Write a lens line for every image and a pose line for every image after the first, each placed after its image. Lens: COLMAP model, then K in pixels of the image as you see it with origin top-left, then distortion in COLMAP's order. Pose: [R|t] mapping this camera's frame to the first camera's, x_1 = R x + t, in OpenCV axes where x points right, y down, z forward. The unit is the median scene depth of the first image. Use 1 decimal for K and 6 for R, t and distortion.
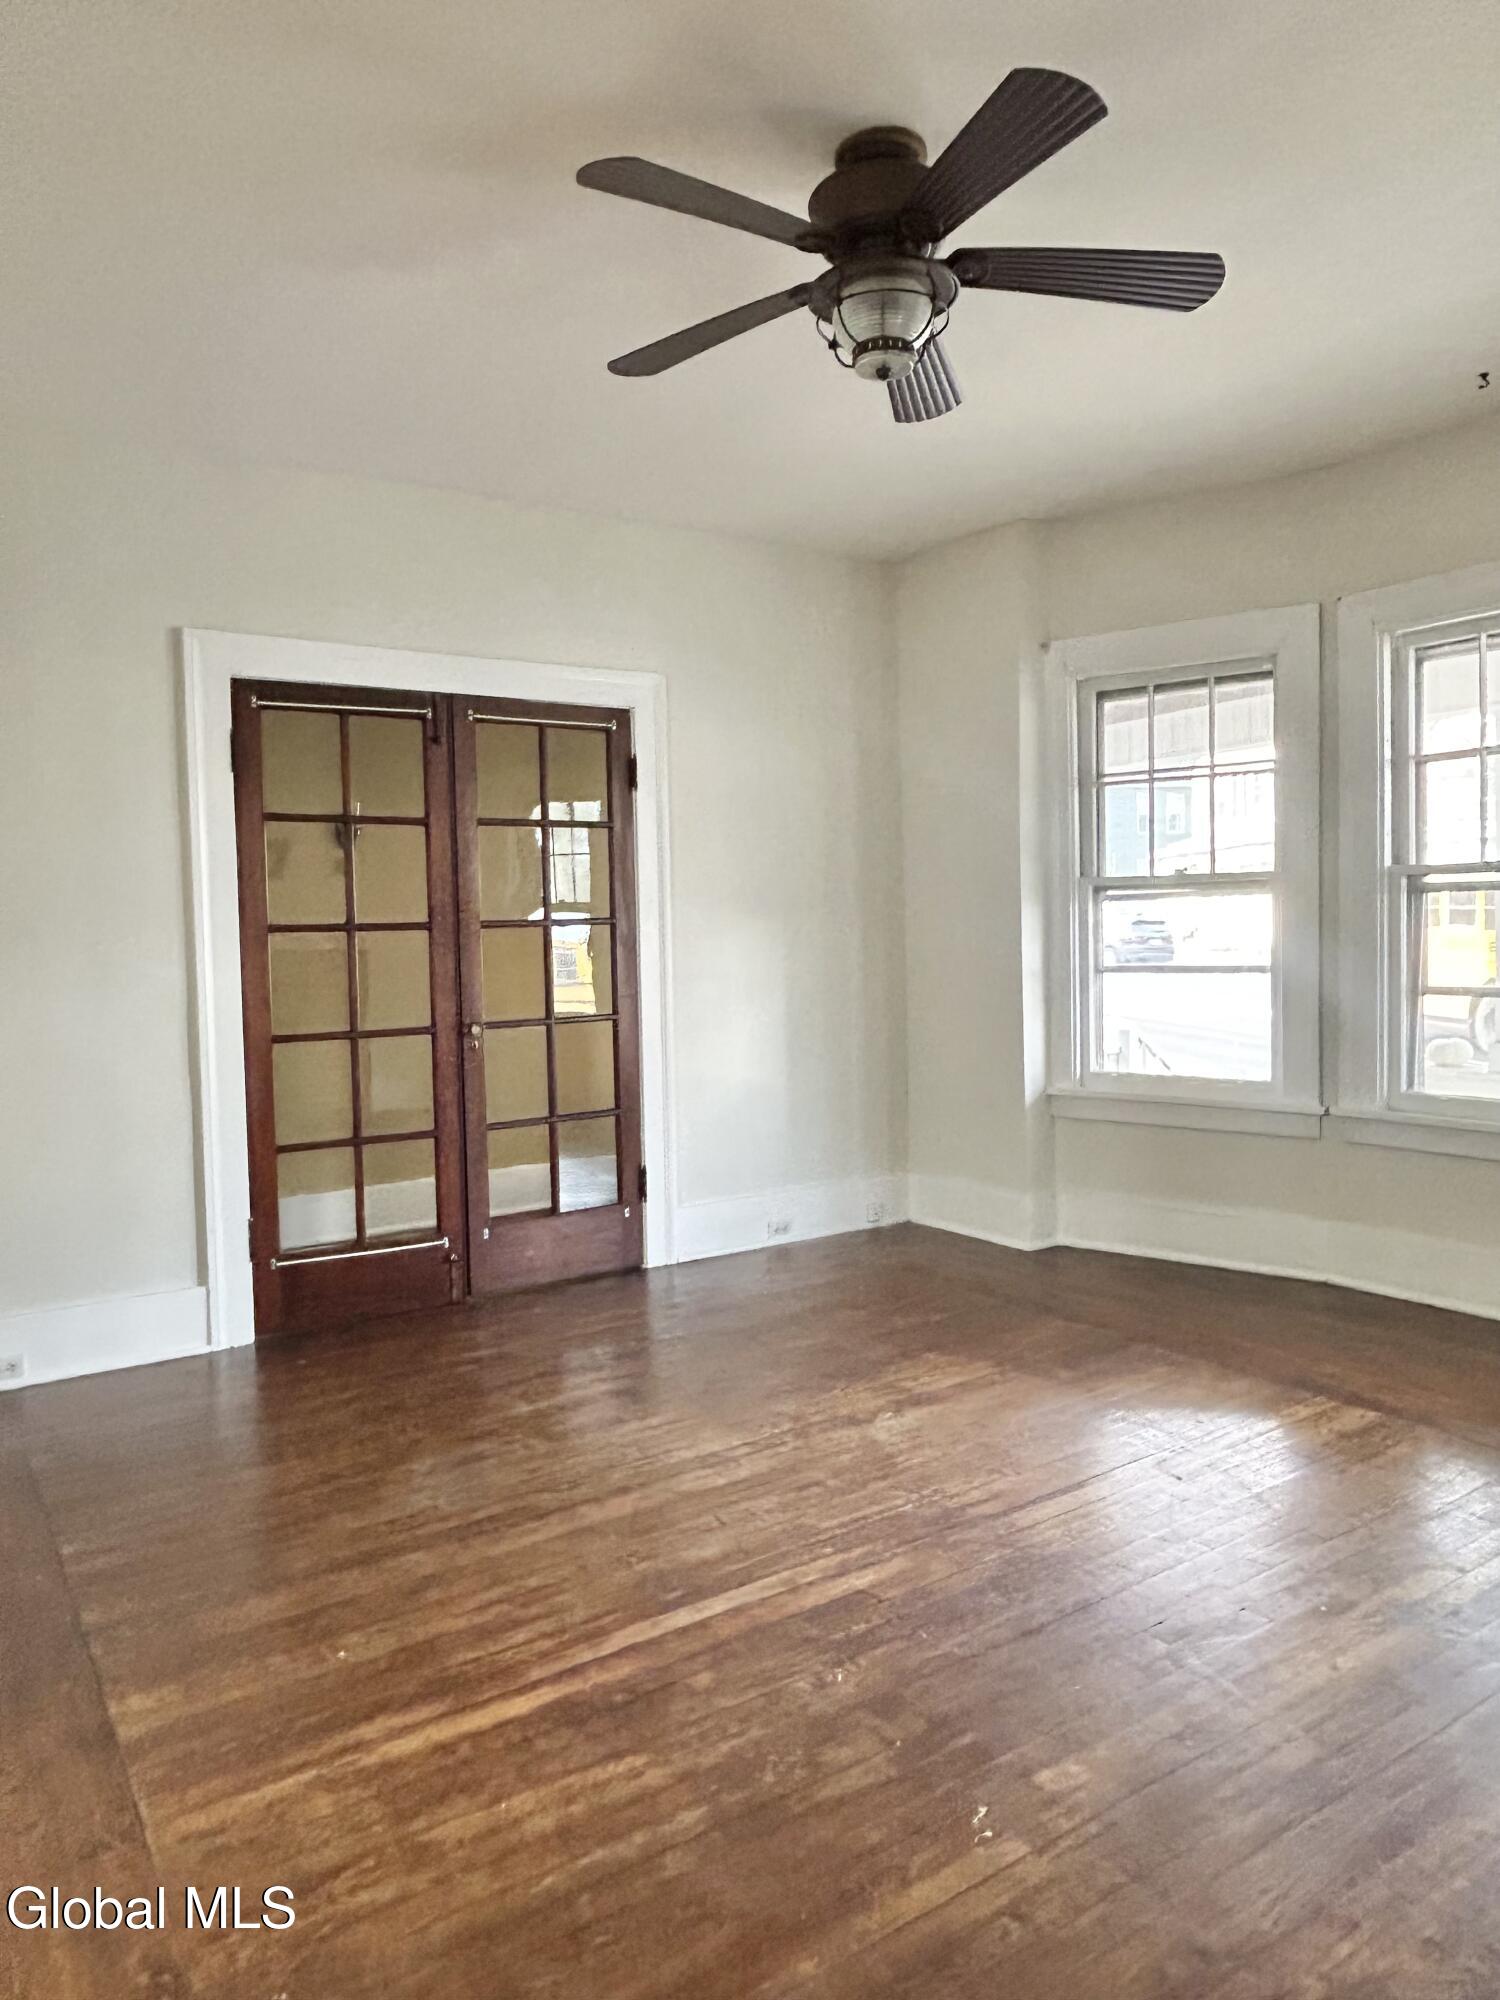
lens RADIAL K [[1312.7, 0, 758.8], [0, 1312.7, 987.6], [0, 0, 1]] dist [-0.017074, 0.001423]
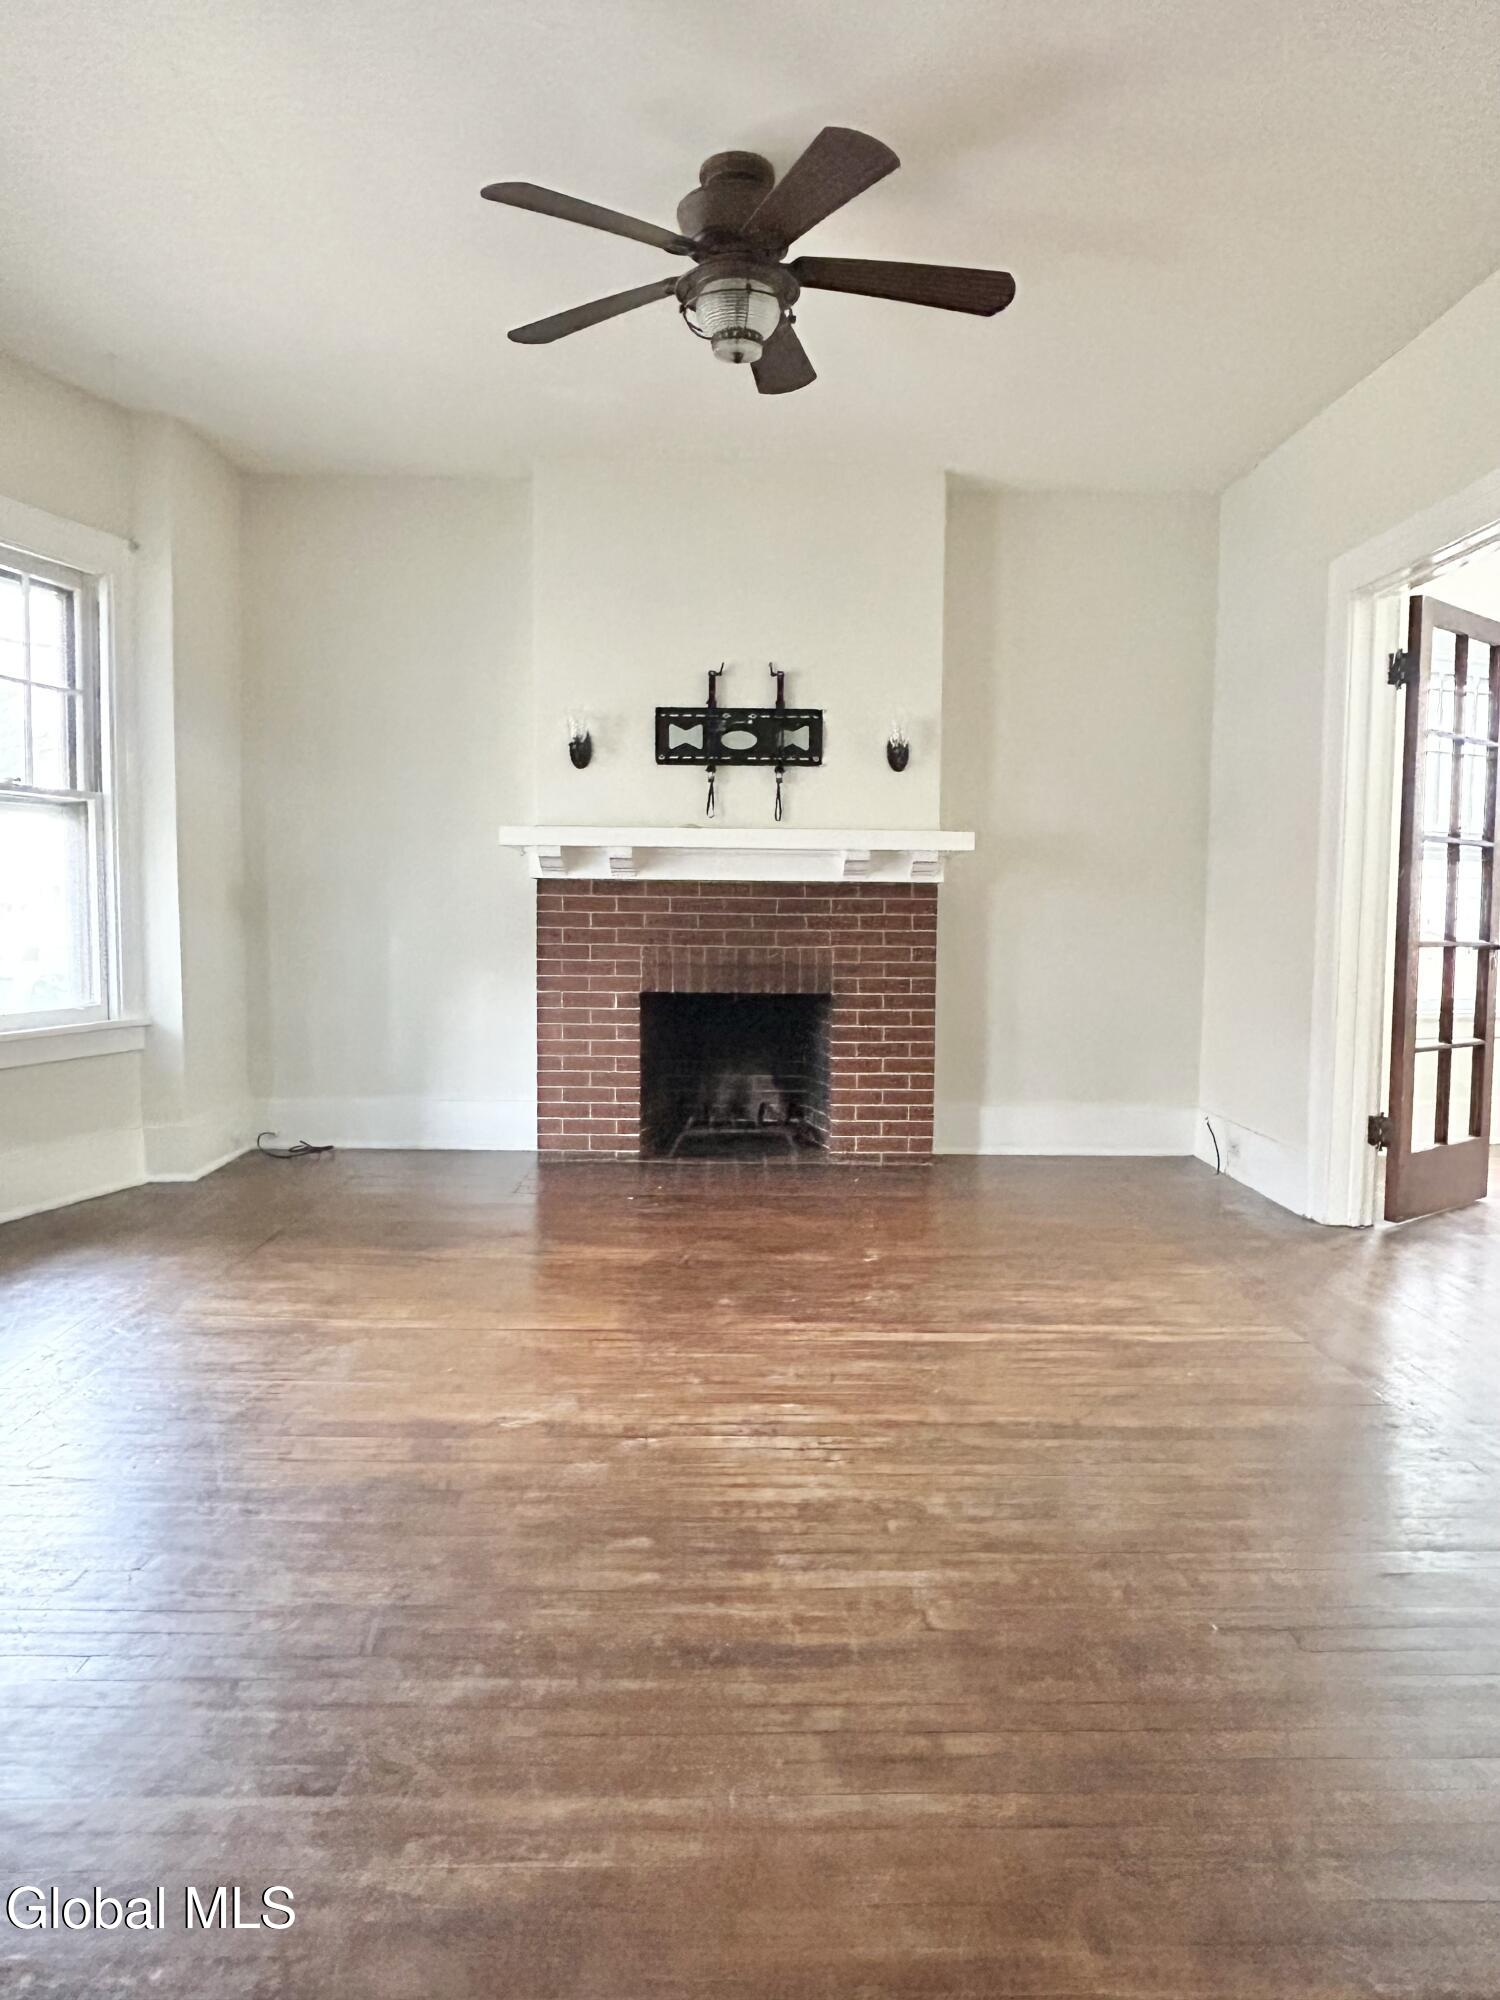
lens RADIAL K [[1312.7, 0, 762.7], [0, 1312.7, 1007.7], [0, 0, 1]] dist [-0.017074, 0.001423]
pose [[-0.843871, -0.030695, 0.535667, -0.572119], [0.033010, 0.993501, 0.108933, -0.001650], [-0.535529, 0.109608, -0.837374, 2.008577]]
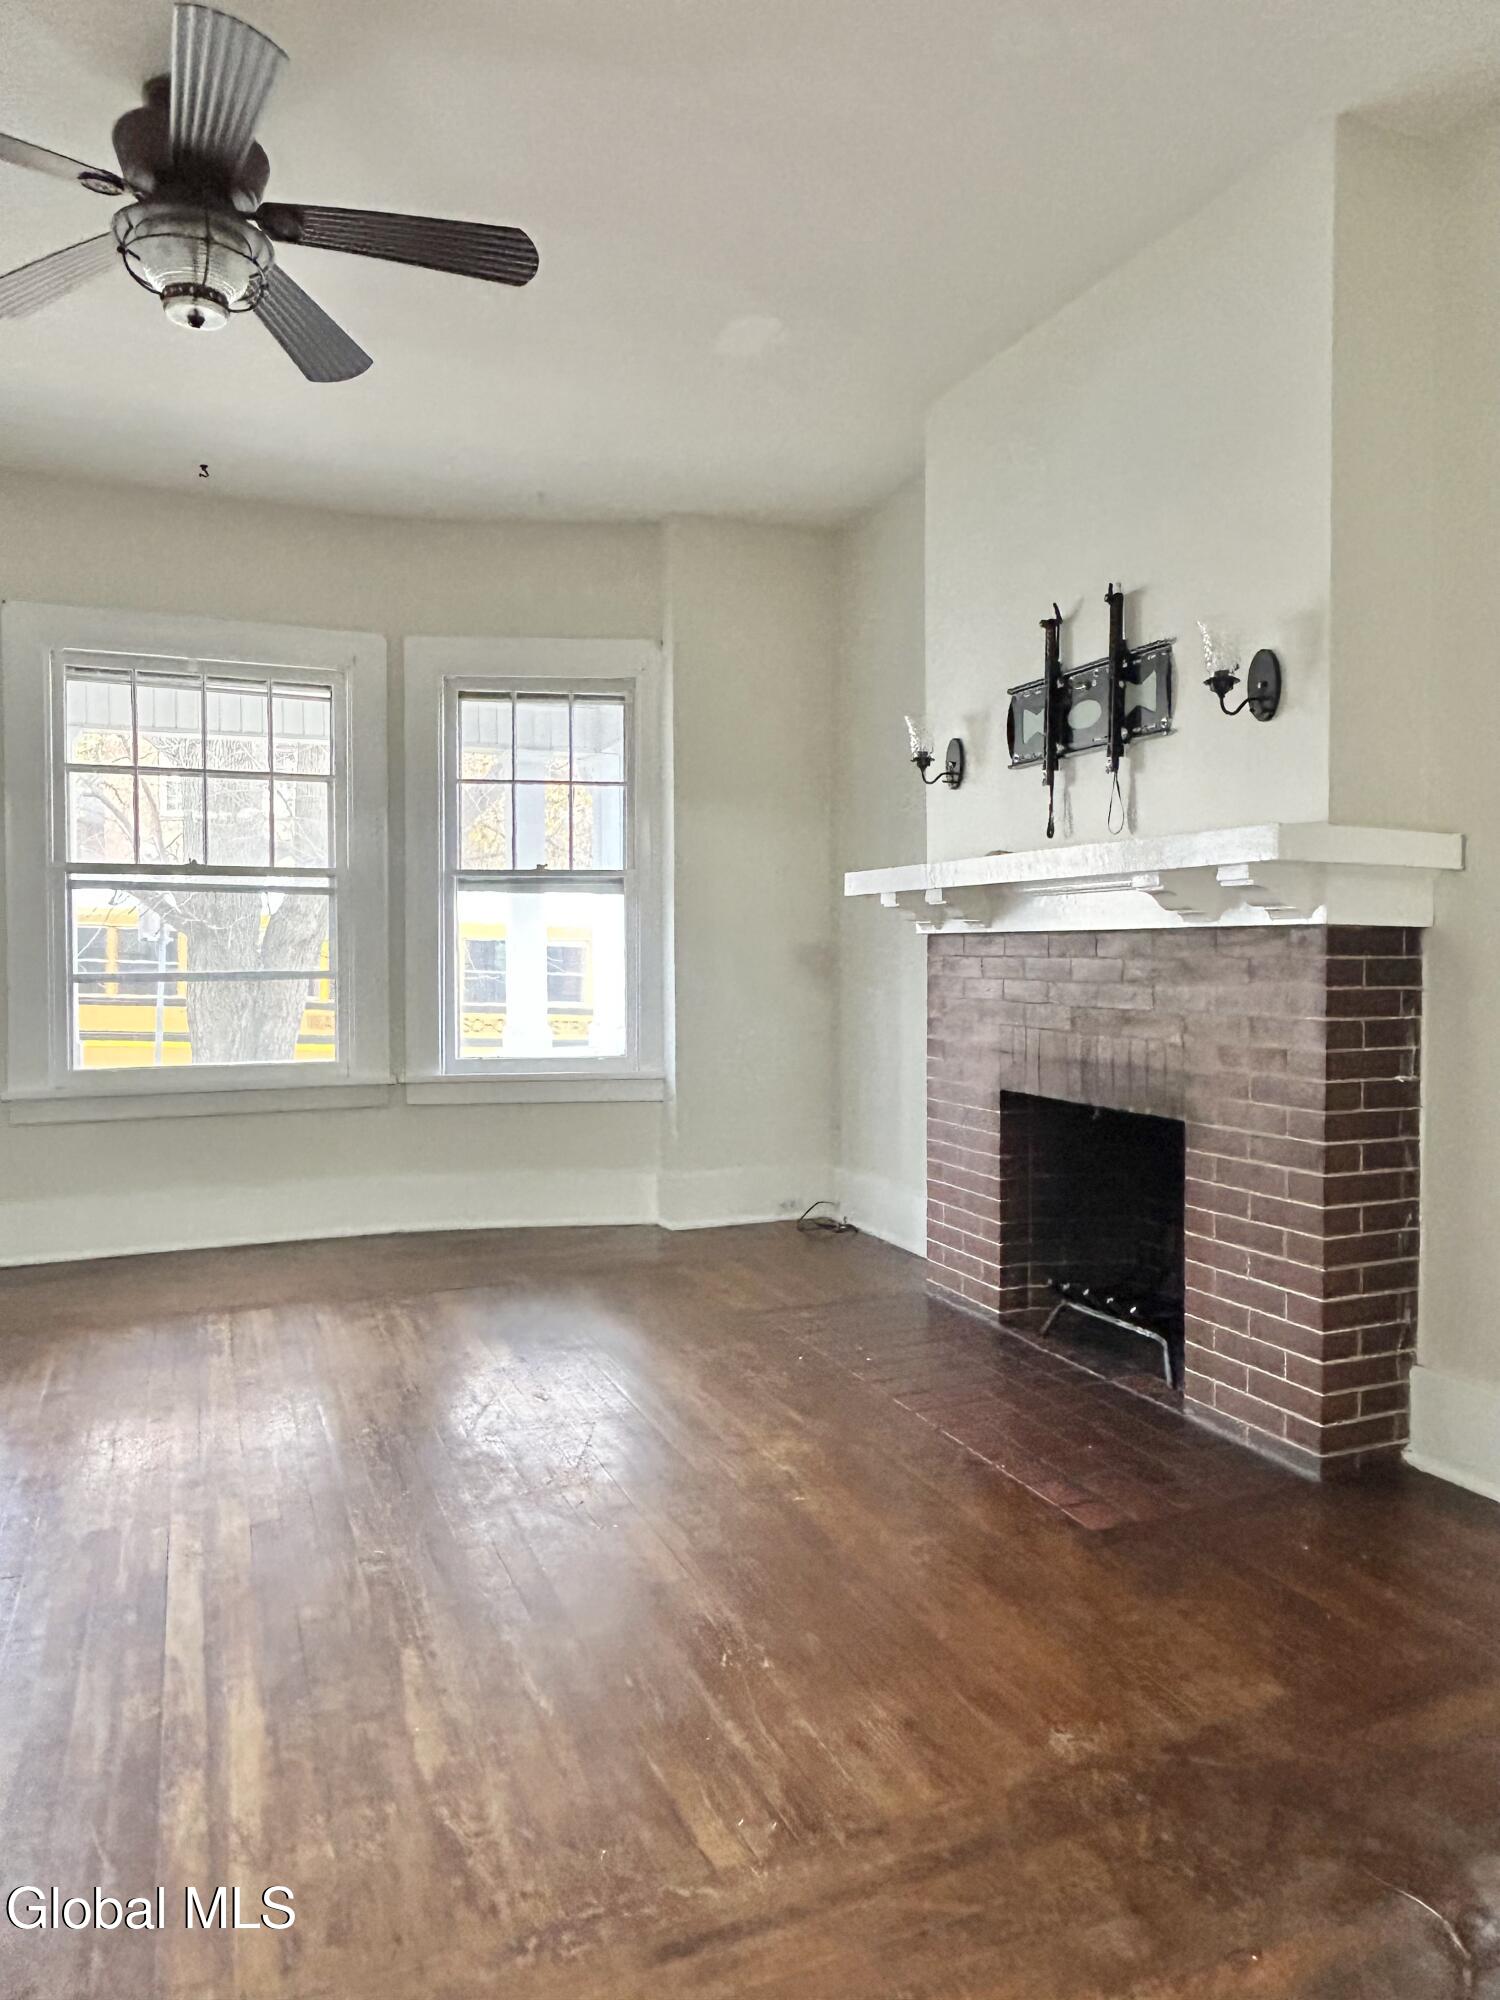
lens RADIAL K [[1312.7, 0, 781.3], [0, 1312.7, 1005.6], [0, 0, 1]] dist [-0.017074, 0.001423]
pose [[0.175214, -0.018429, 0.984358, -0.792272], [0.045422, 0.998911, 0.010616, 0.069497], [-0.983482, 0.042851, 0.175860, 0.393620]]
